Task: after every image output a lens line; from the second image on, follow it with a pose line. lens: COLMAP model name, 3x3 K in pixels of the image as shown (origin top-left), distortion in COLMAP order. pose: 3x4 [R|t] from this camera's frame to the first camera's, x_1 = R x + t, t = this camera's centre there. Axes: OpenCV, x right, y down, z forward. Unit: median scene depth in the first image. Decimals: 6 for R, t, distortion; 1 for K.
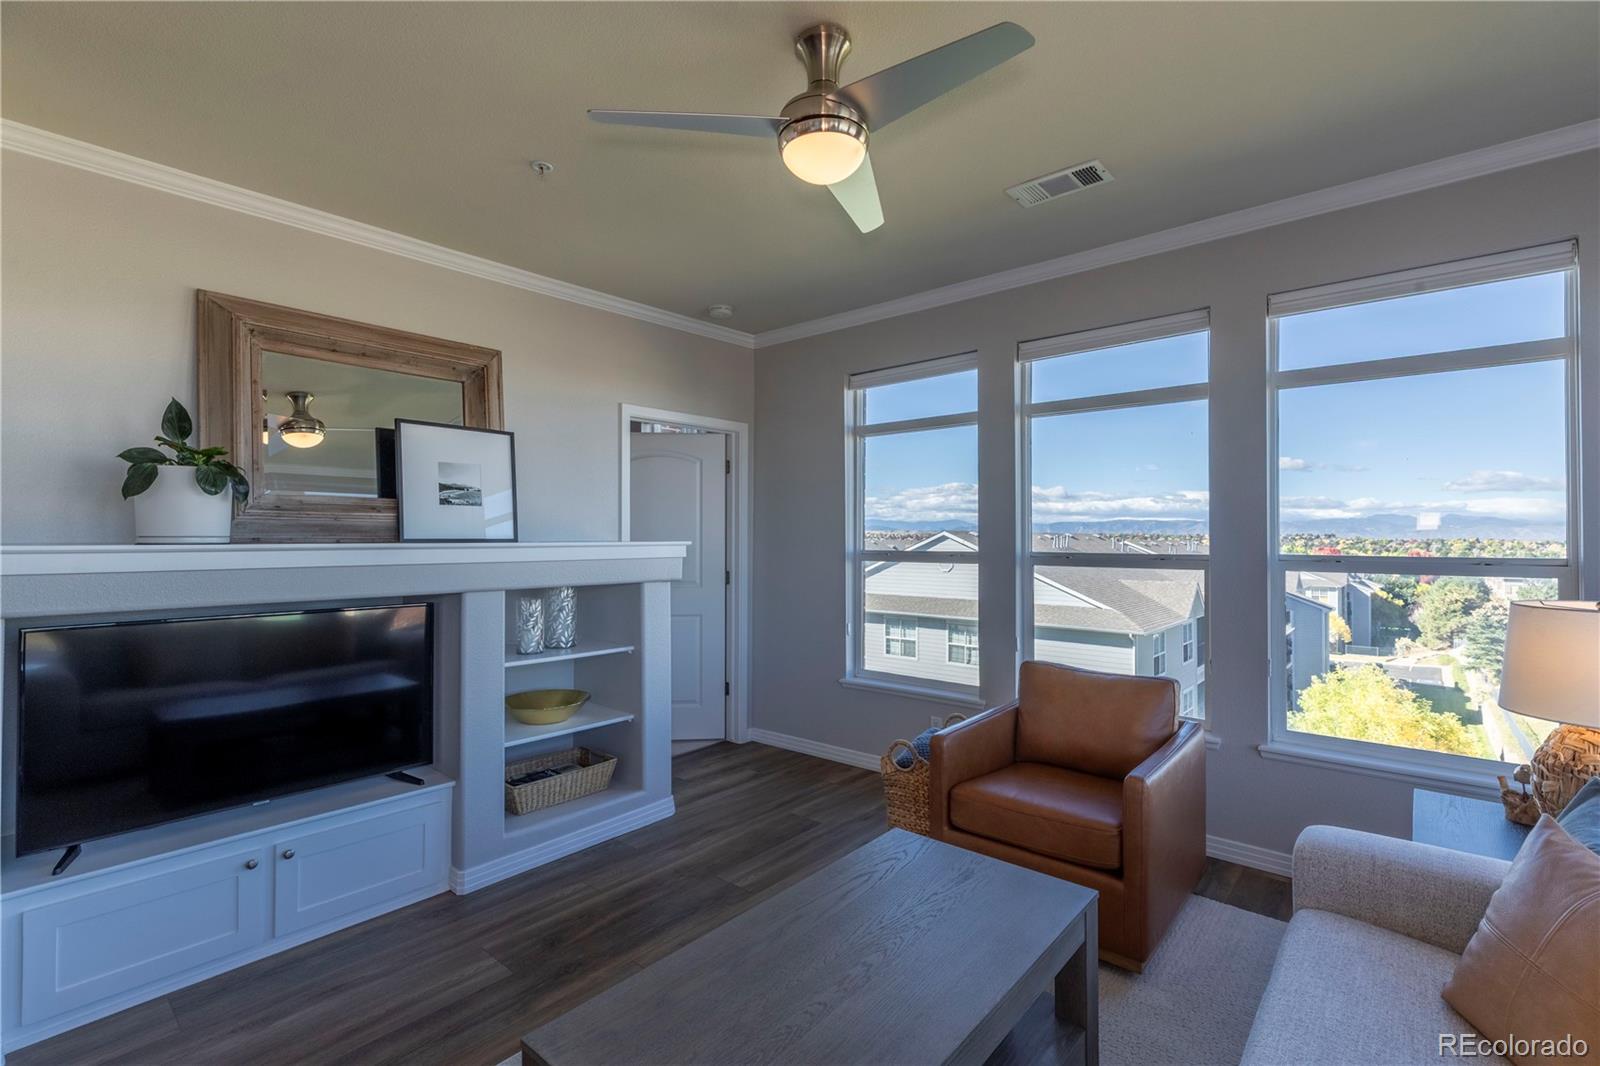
lens RADIAL K [[720.7, 0, 805.1], [0, 720.7, 530.4], [0, 0, 1]] dist [0.006068, 0.000298]
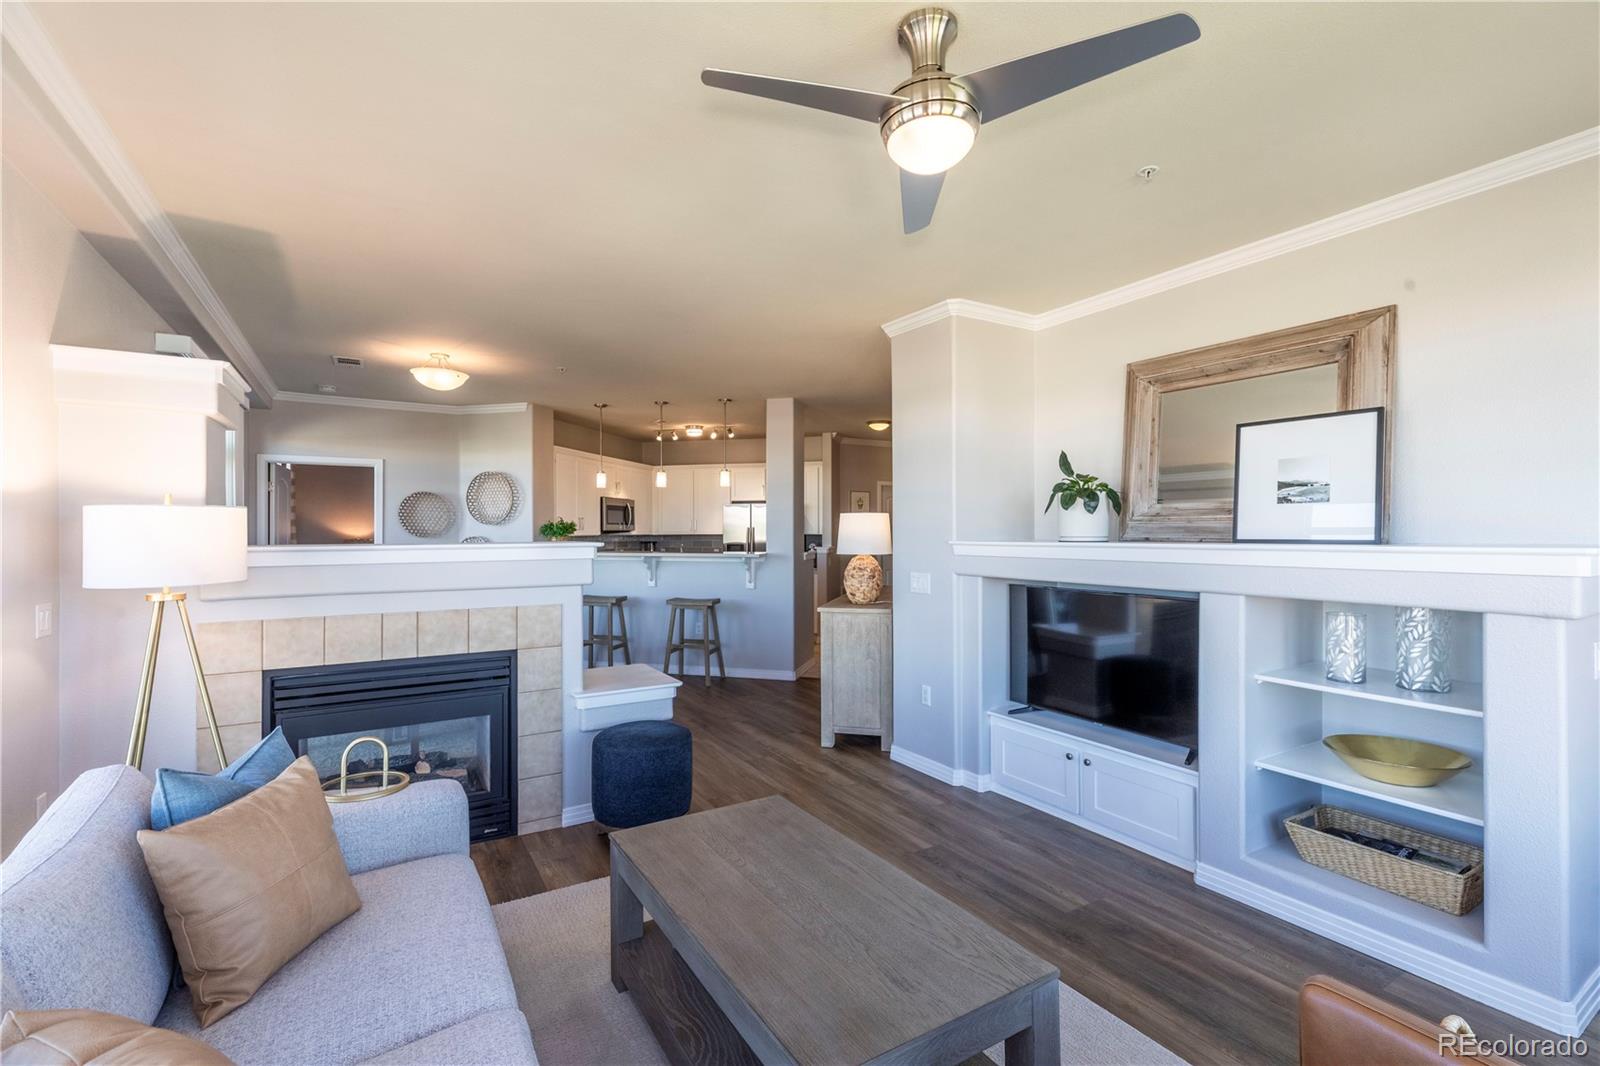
lens RADIAL K [[715.3, 0, 800.0], [0, 715.3, 533.0], [0, 0, 1]] dist [0.004316, 0.000310]
pose [[-0.314013, 0.002257, -0.949416, 0.559418], [0.014679, 0.999889, -0.002478, -0.003723], [0.949305, -0.014715, -0.314012, 0.649180]]
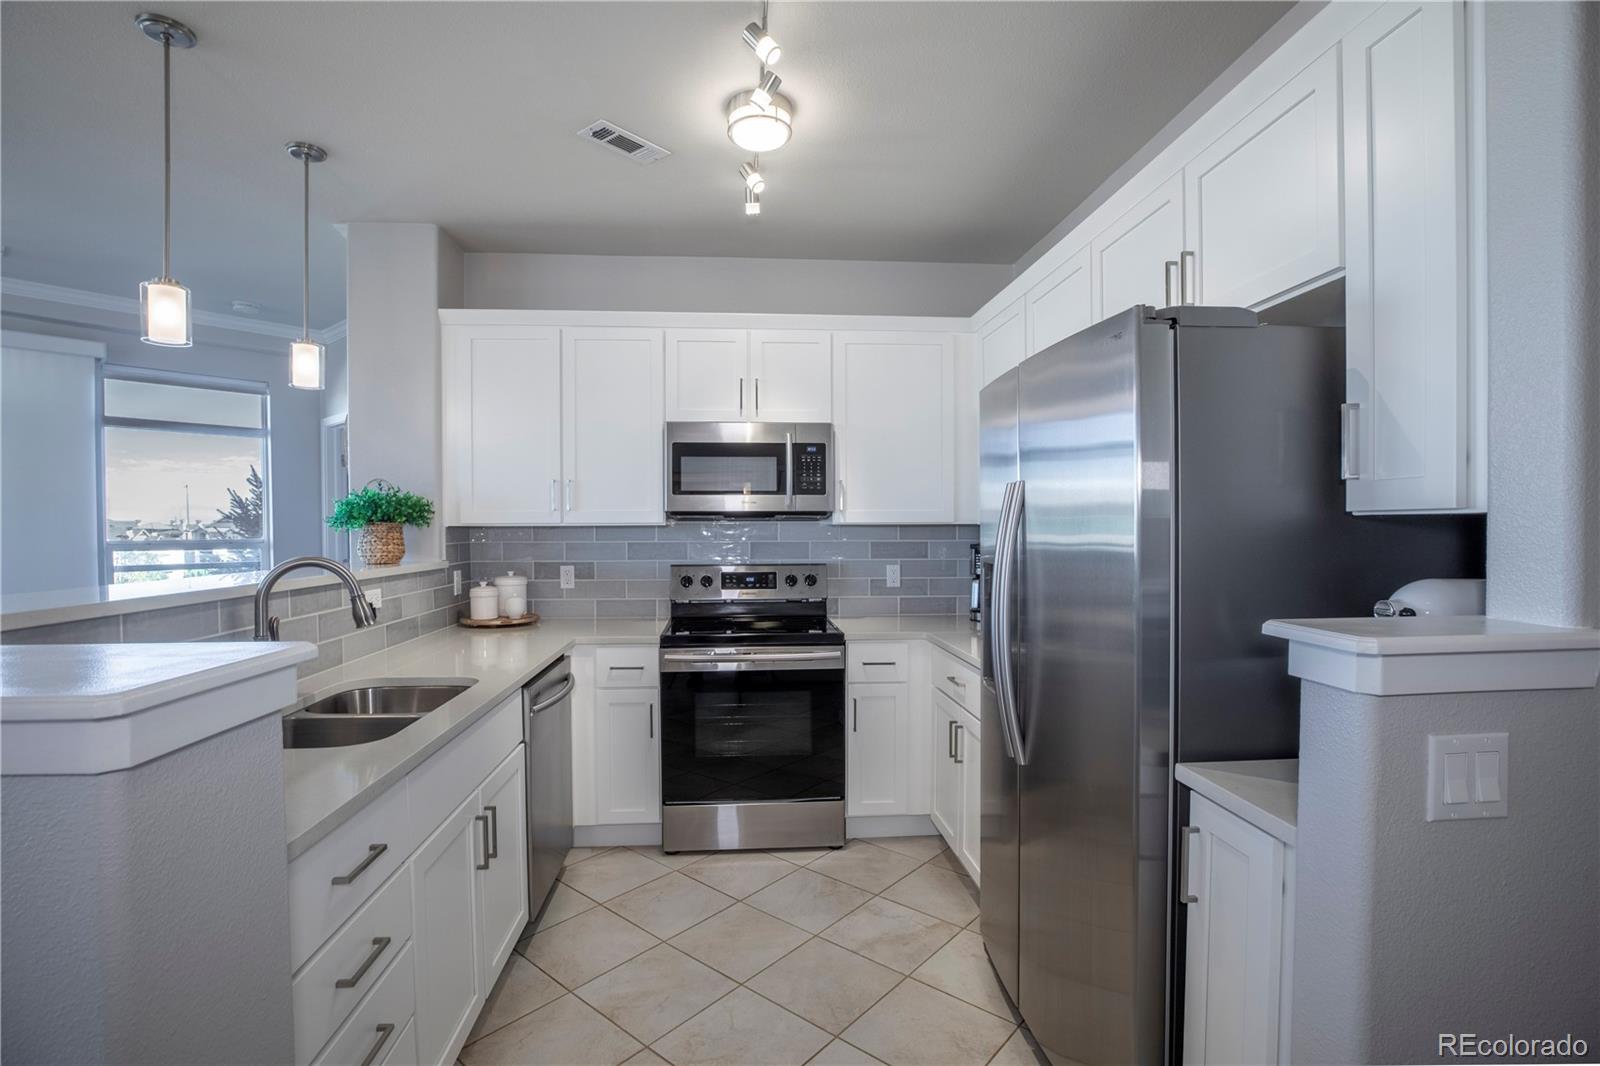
lens RADIAL K [[750.7, 0, 792.8], [0, 750.7, 542.0], [0, 0, 1]] dist [-0.048021, 0.010313]
pose [[-0.999993, 0.002316, -0.002925, -1.789531], [0.002298, 0.999979, 0.006044, 0.005226], [0.002939, 0.006037, -0.999977, 0.189079]]
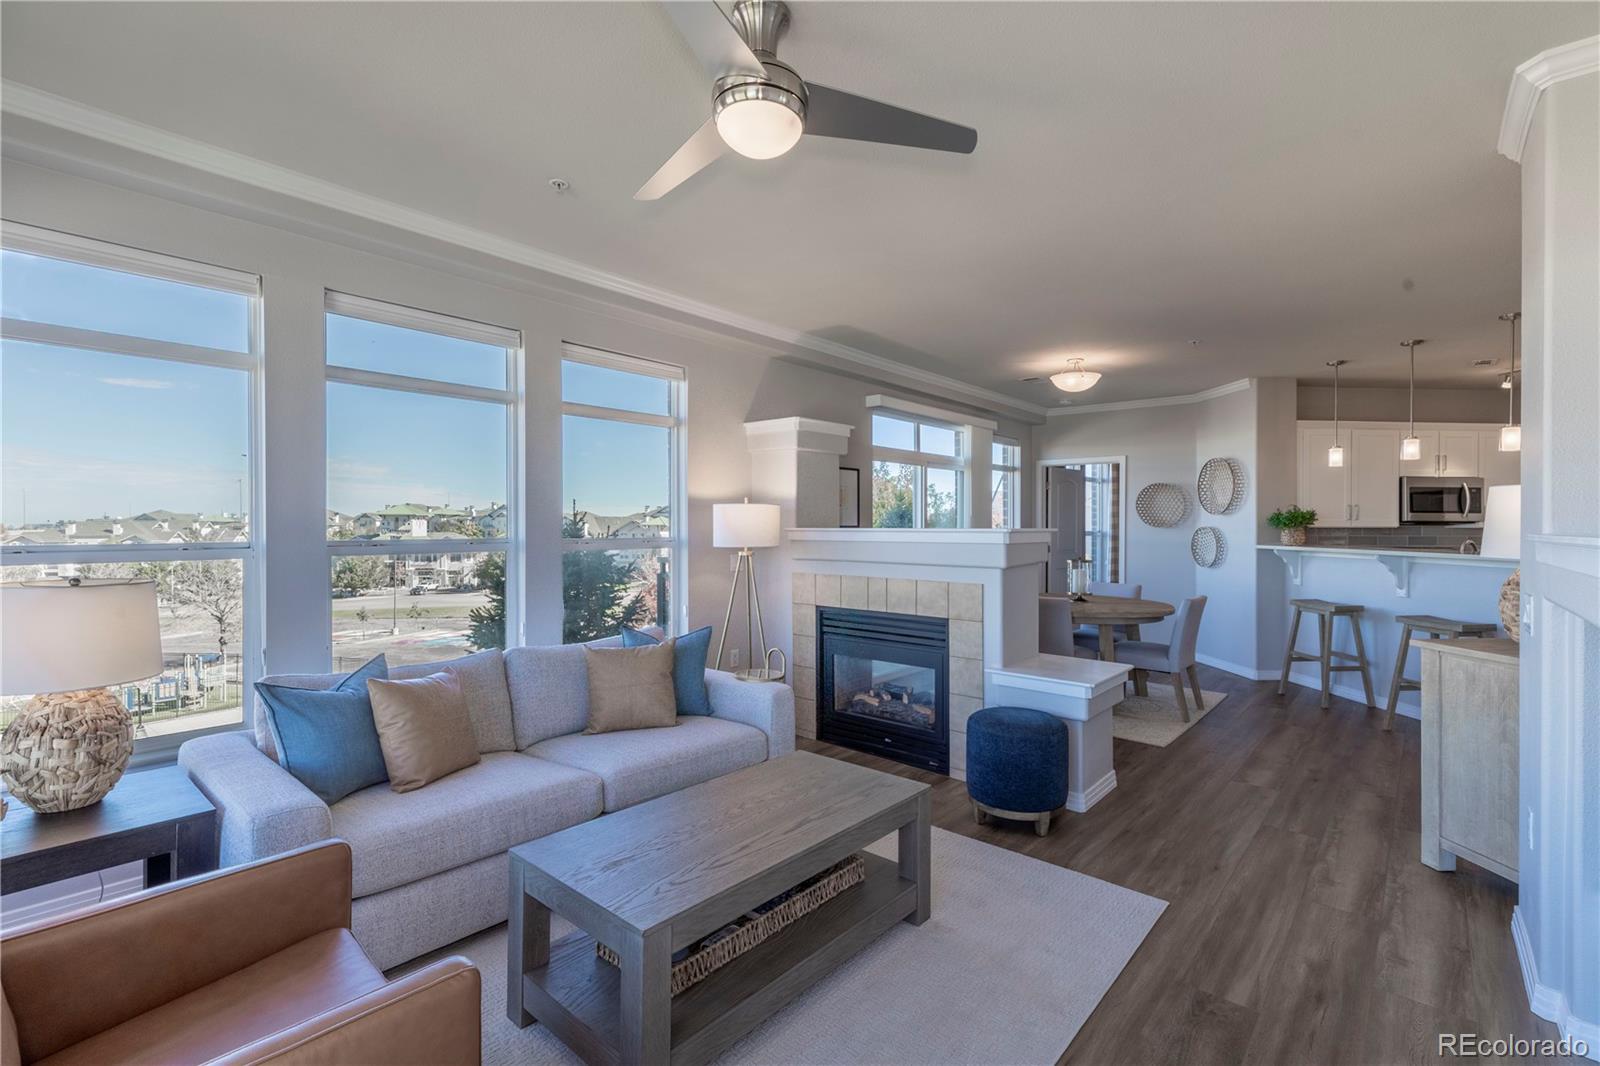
lens RADIAL K [[714.0, 0, 803.0], [0, 714.0, 527.2], [0, 0, 1]] dist [0.003331, -0.000028]
pose [[-0.999974, -0.003827, 0.006033, -0.024507], [-0.003881, 0.999953, -0.008920, 0.011377], [-0.005999, -0.008943, -0.999942, 1.127119]]
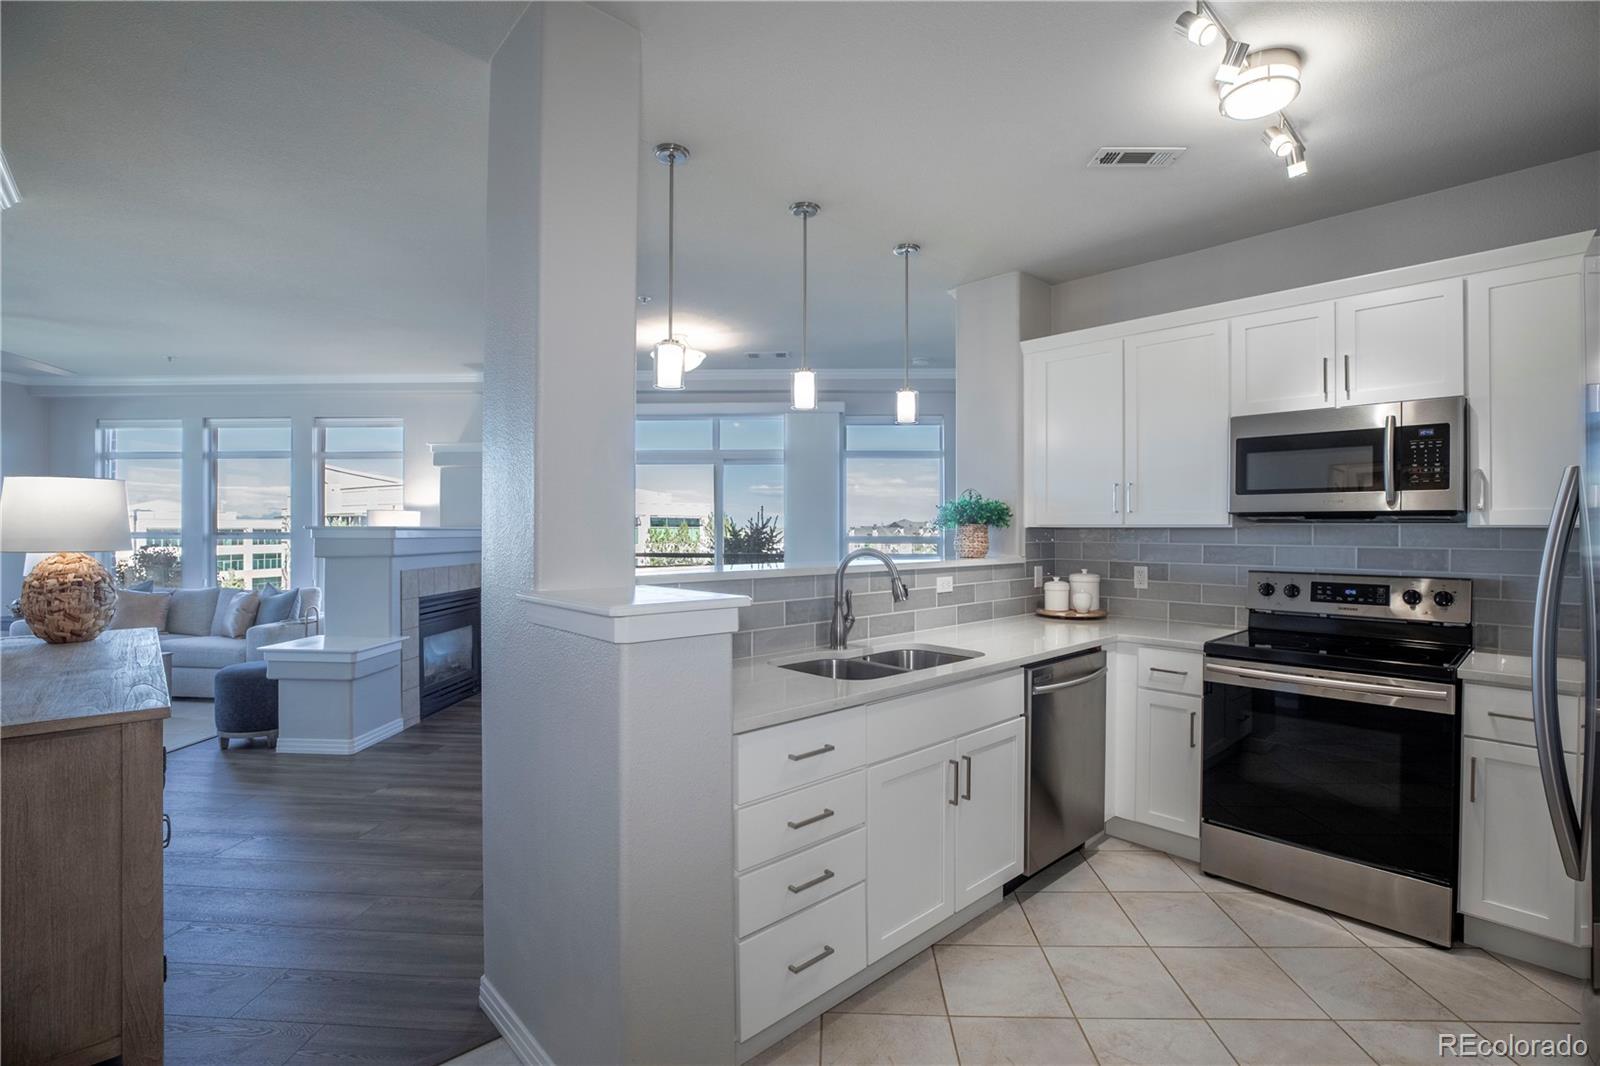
lens RADIAL K [[736.4, 0, 802.3], [0, 736.4, 526.8], [0, 0, 1]] dist [-0.048957, 0.015395]
pose [[-0.621917, -0.001601, 0.783081, -1.999760], [-0.014643, 0.999847, -0.009586, 0.004393], [-0.782946, -0.017428, -0.621845, 0.172637]]
